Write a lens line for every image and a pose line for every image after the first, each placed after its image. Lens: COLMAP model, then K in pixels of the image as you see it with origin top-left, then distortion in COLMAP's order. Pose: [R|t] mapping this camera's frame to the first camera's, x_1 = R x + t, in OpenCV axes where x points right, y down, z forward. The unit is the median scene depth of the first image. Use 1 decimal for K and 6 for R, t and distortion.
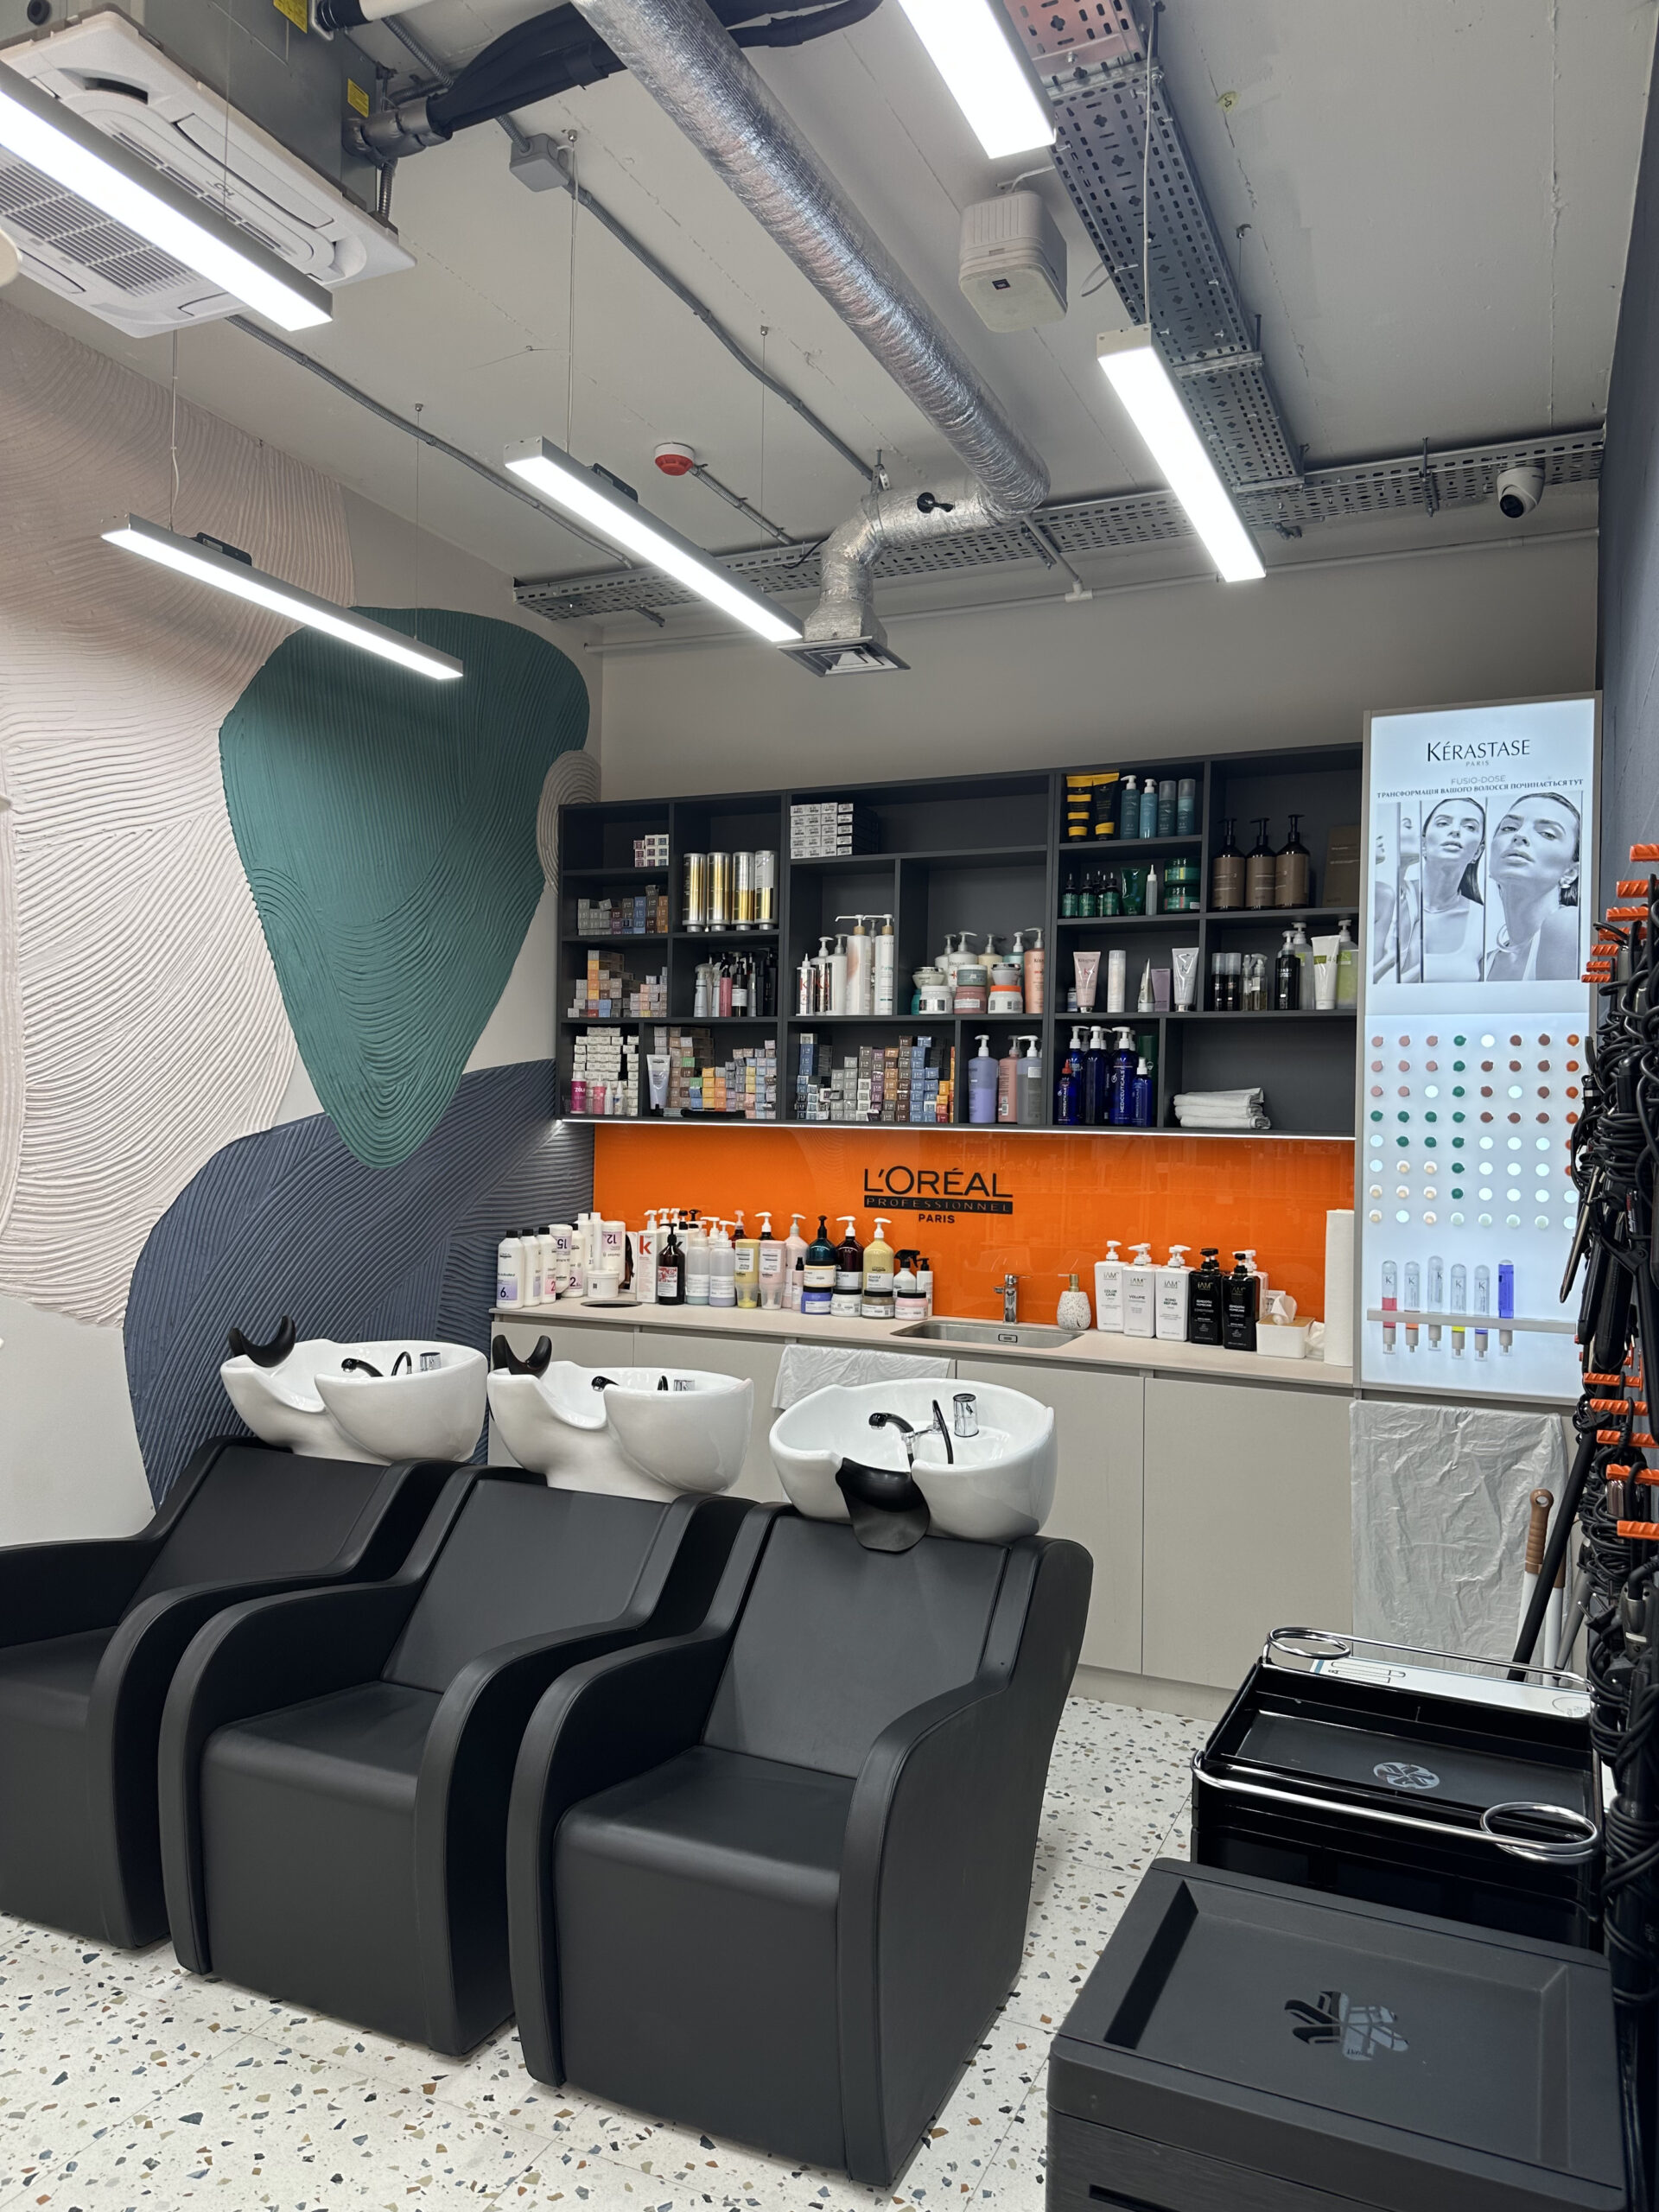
lens RADIAL K [[1527.8, 0, 791.0], [0, 1527.8, 1122.8], [0, 0, 1]] dist [0.066880, 0.000298]
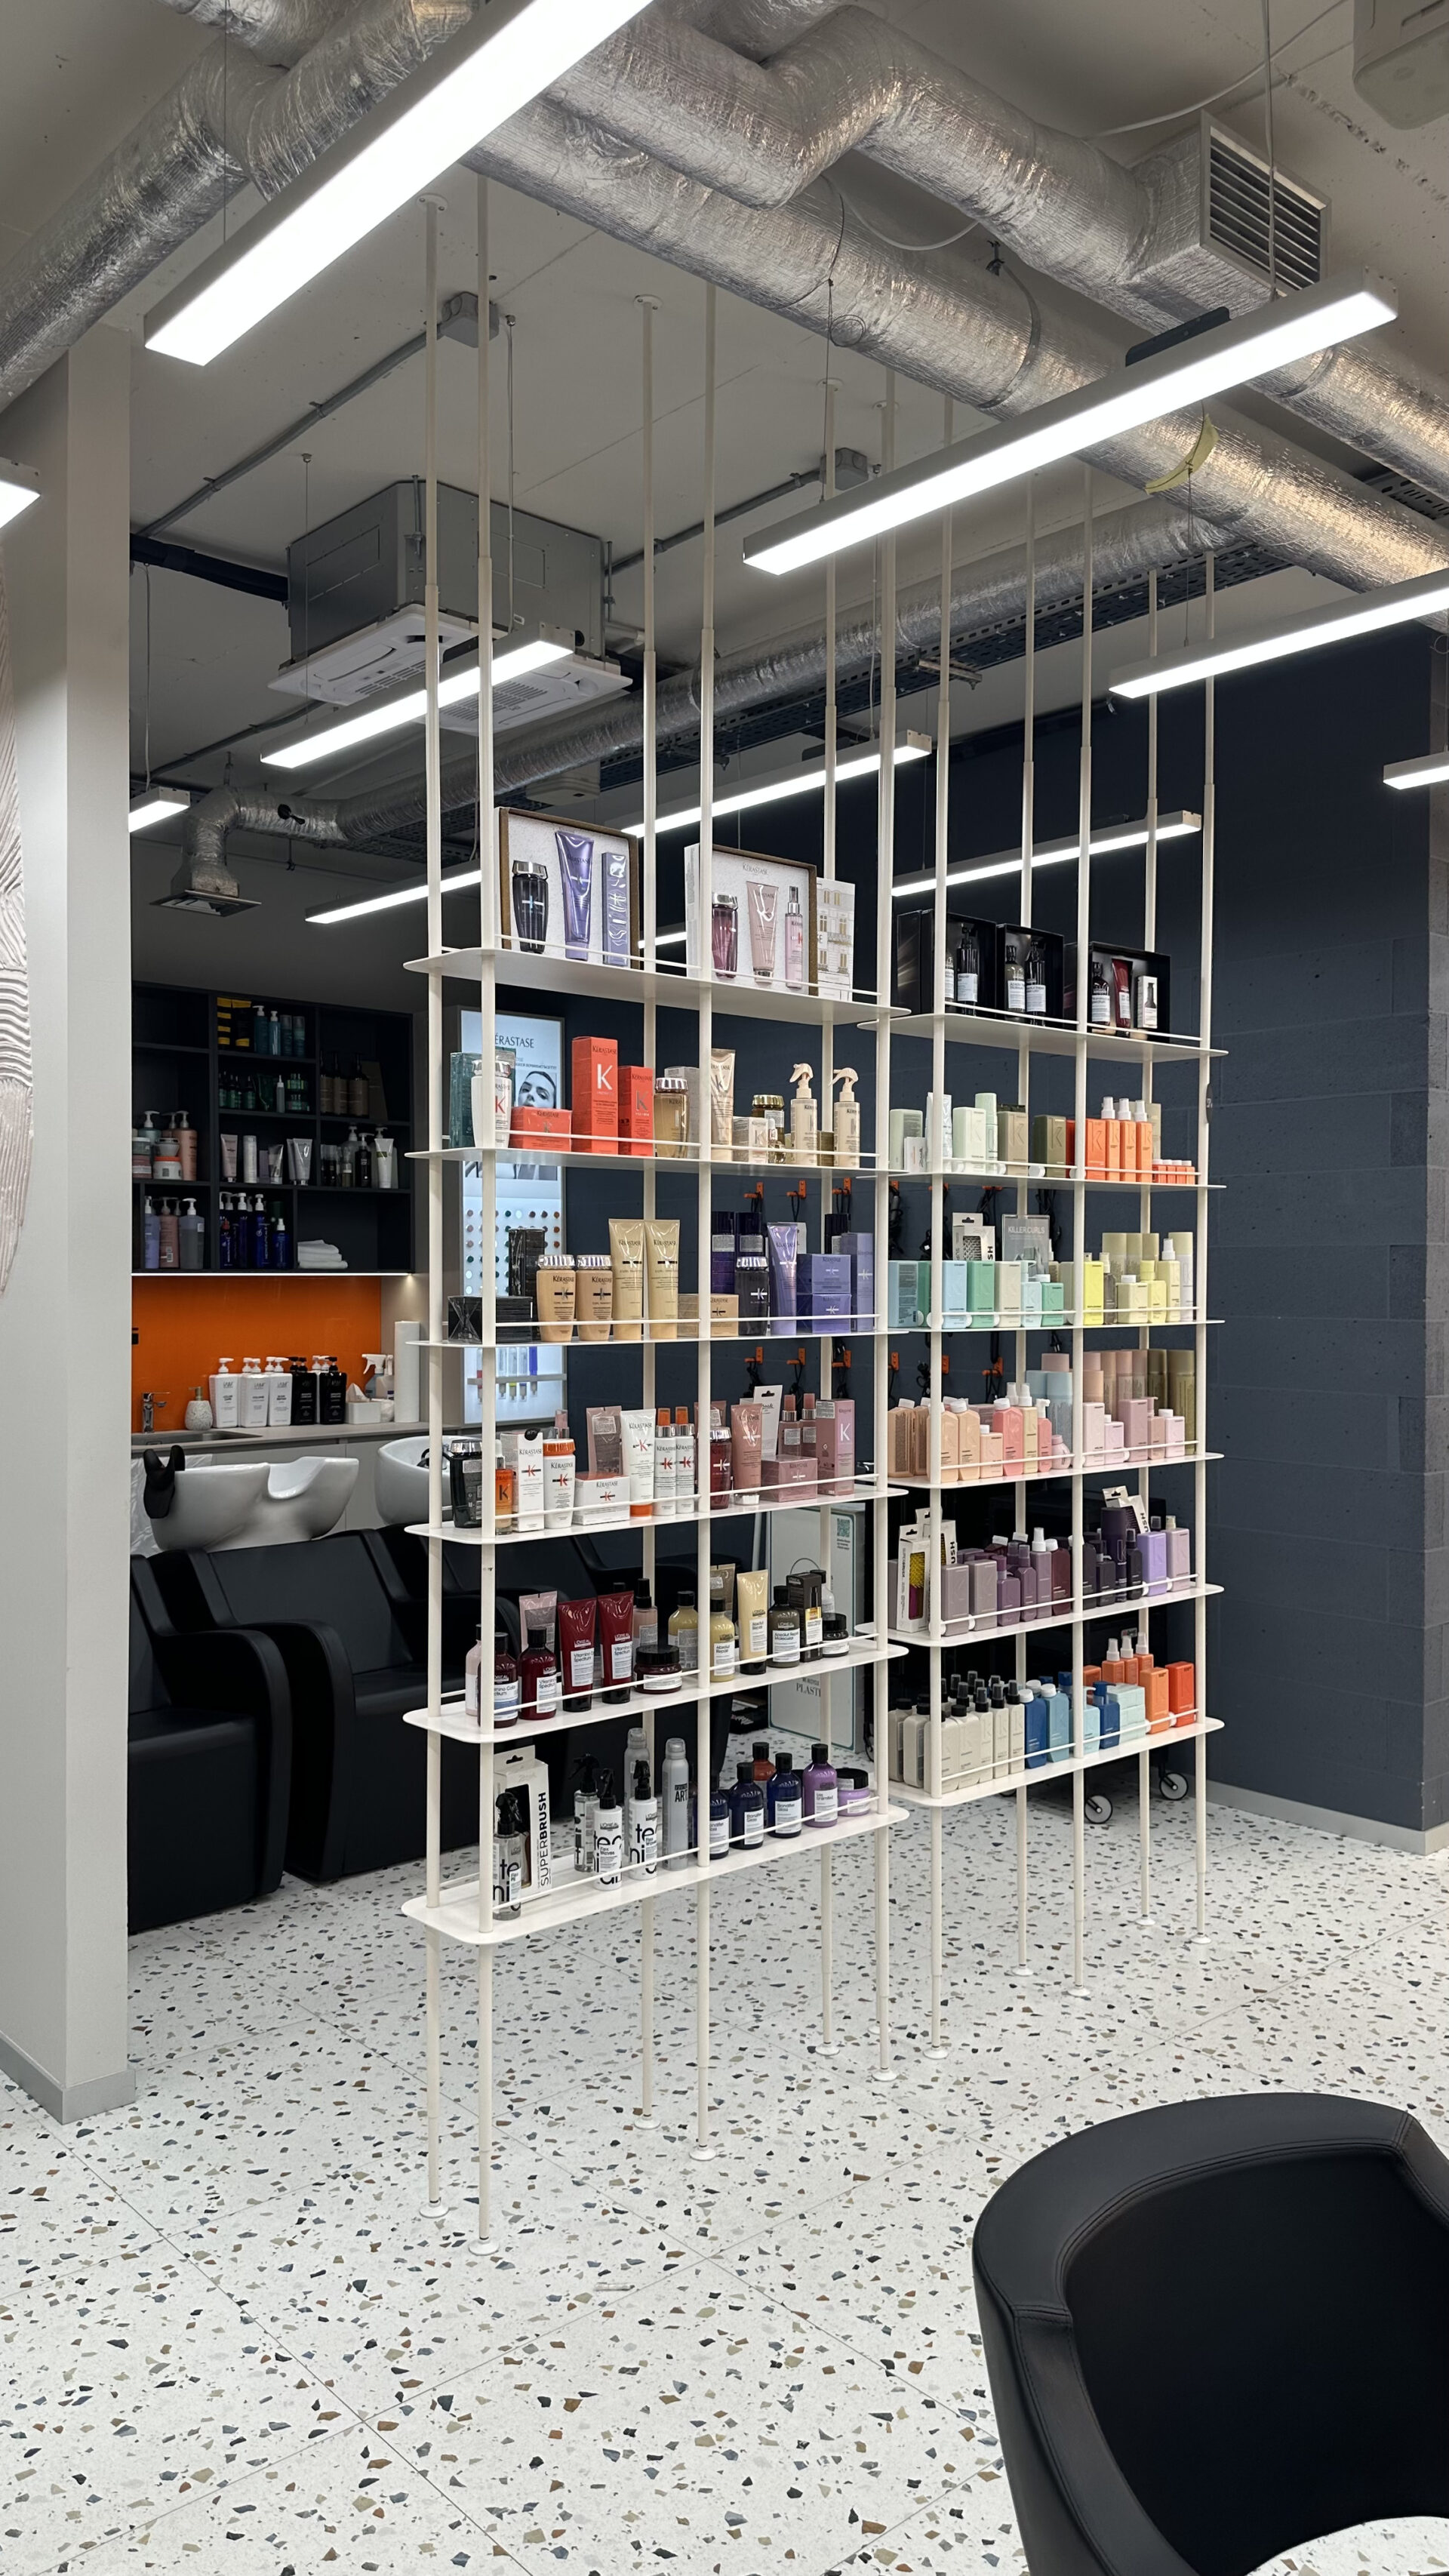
lens RADIAL K [[1833.7, 0, 724.5], [0, 1833.7, 1288.0], [0, 0, 1]] dist [0.001619, 0.001192]
pose [[0.368938, -0.027906, 0.929035, -1.123297], [0.010344, 0.999611, 0.025918, -0.018516], [-0.929397, 0.000048, 0.369083, 0.040878]]
